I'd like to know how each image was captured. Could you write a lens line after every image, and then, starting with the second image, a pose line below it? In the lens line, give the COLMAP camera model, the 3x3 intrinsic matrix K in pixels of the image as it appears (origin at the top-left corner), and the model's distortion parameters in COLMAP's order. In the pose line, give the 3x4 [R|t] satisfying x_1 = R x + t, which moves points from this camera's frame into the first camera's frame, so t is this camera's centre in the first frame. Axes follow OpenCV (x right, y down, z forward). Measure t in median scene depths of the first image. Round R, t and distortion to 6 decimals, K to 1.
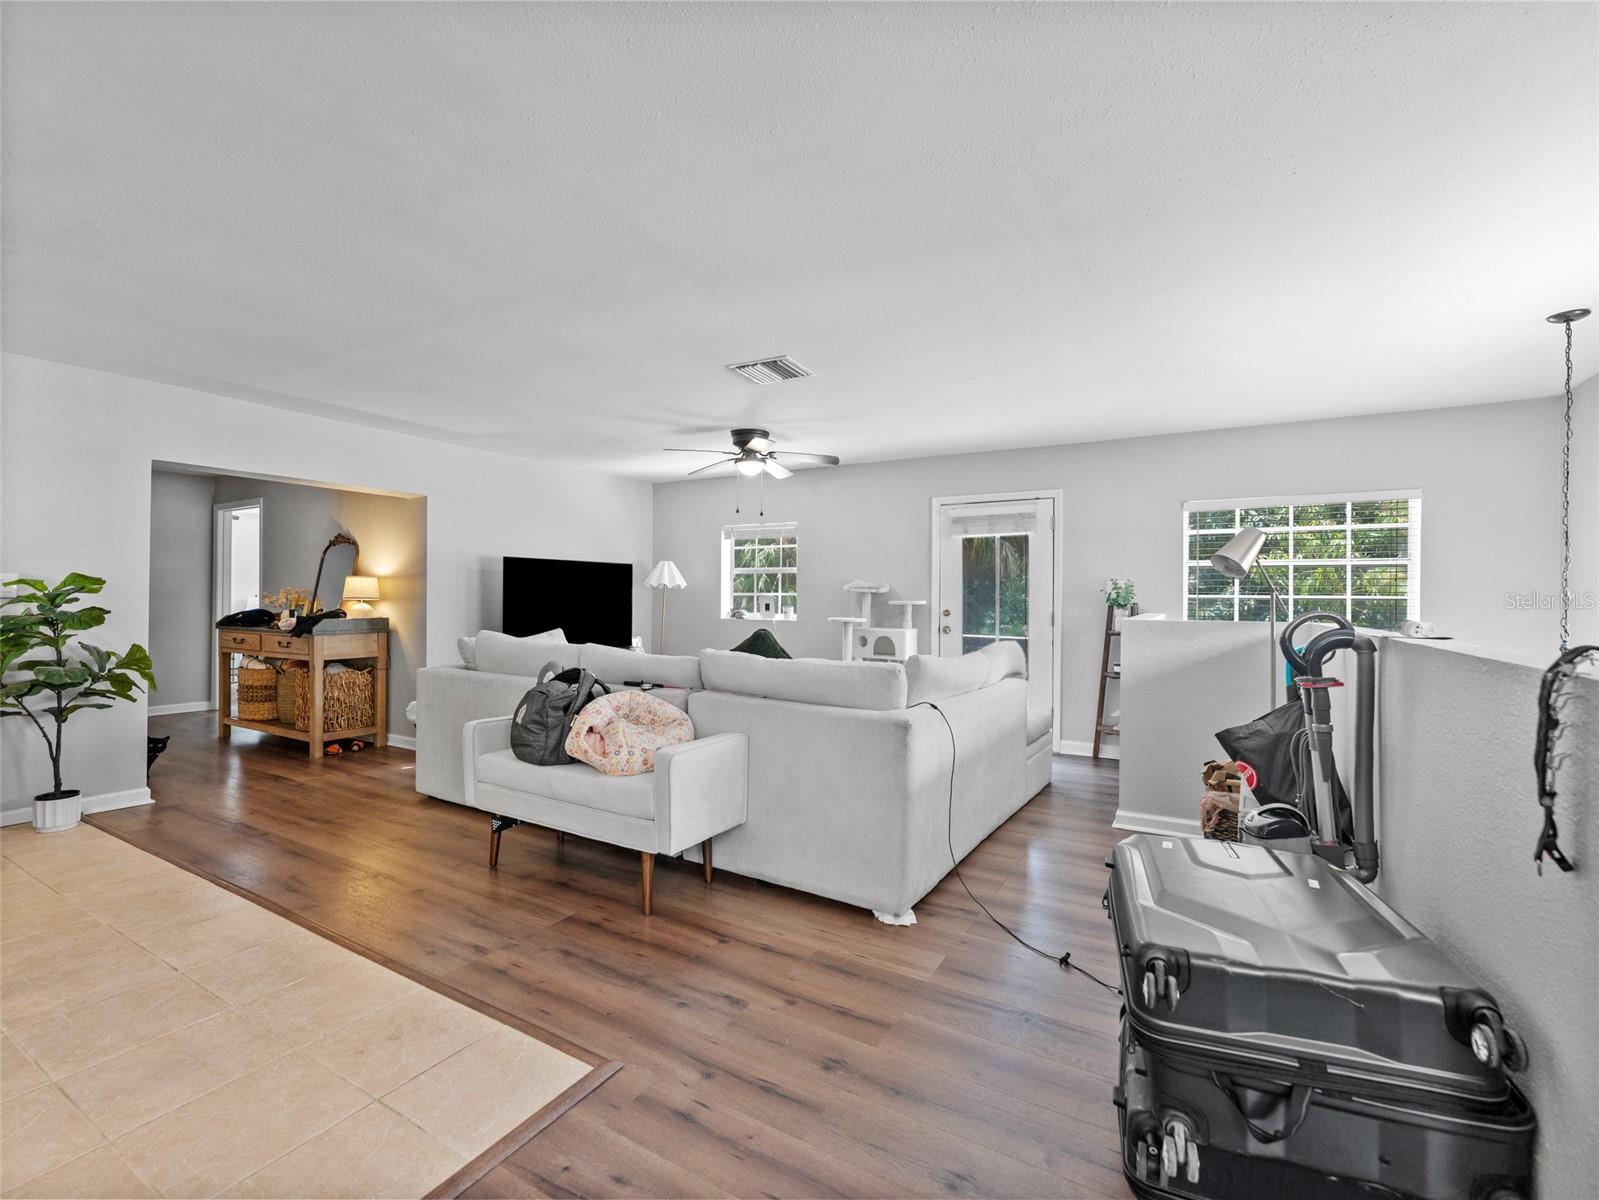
lens RADIAL K [[714.6, 0, 800.2], [0, 714.6, 598.6], [0, 0, 1]] dist [-0.001790, -0.000569]
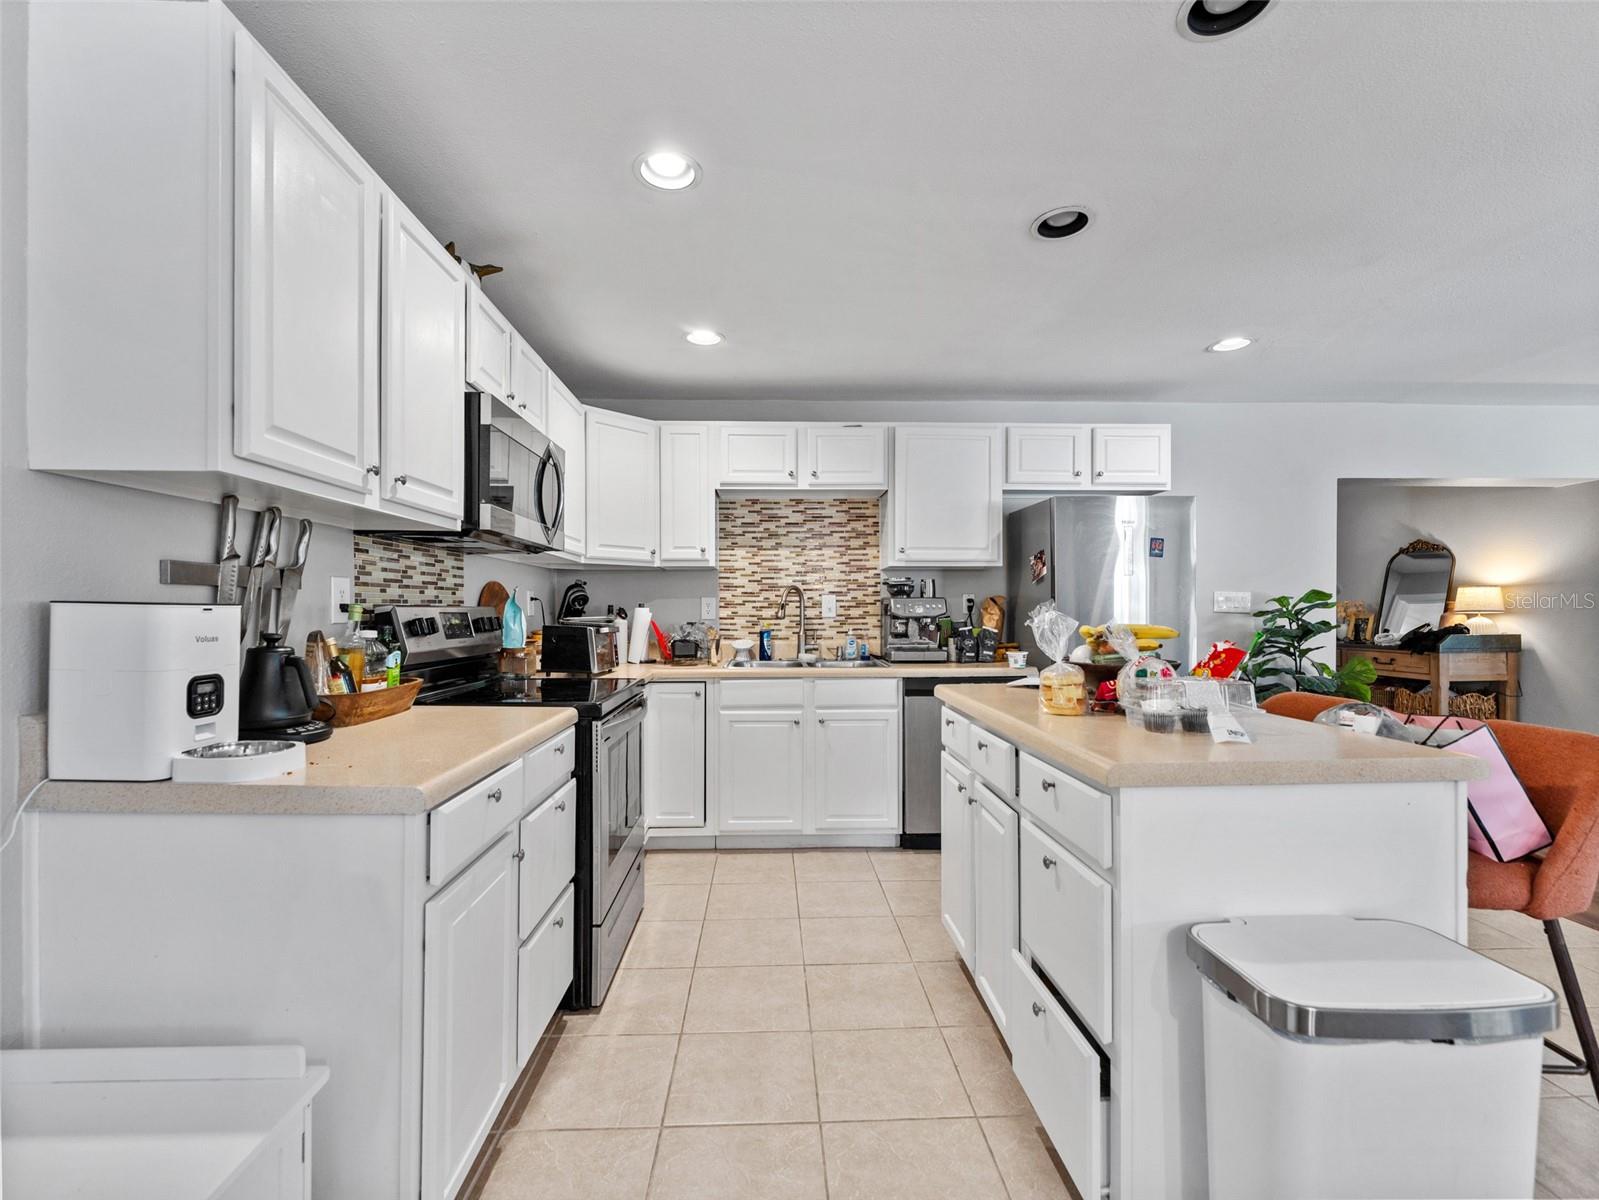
lens RADIAL K [[714.6, 0, 785.4], [0, 714.6, 606.6], [0, 0, 1]] dist [-0.001790, -0.000569]
pose [[0.527516, -0.011548, -0.849466, -0.332232], [0.007275, 0.999932, -0.009076, -0.004210], [0.849514, -0.001392, 0.527565, -0.162064]]
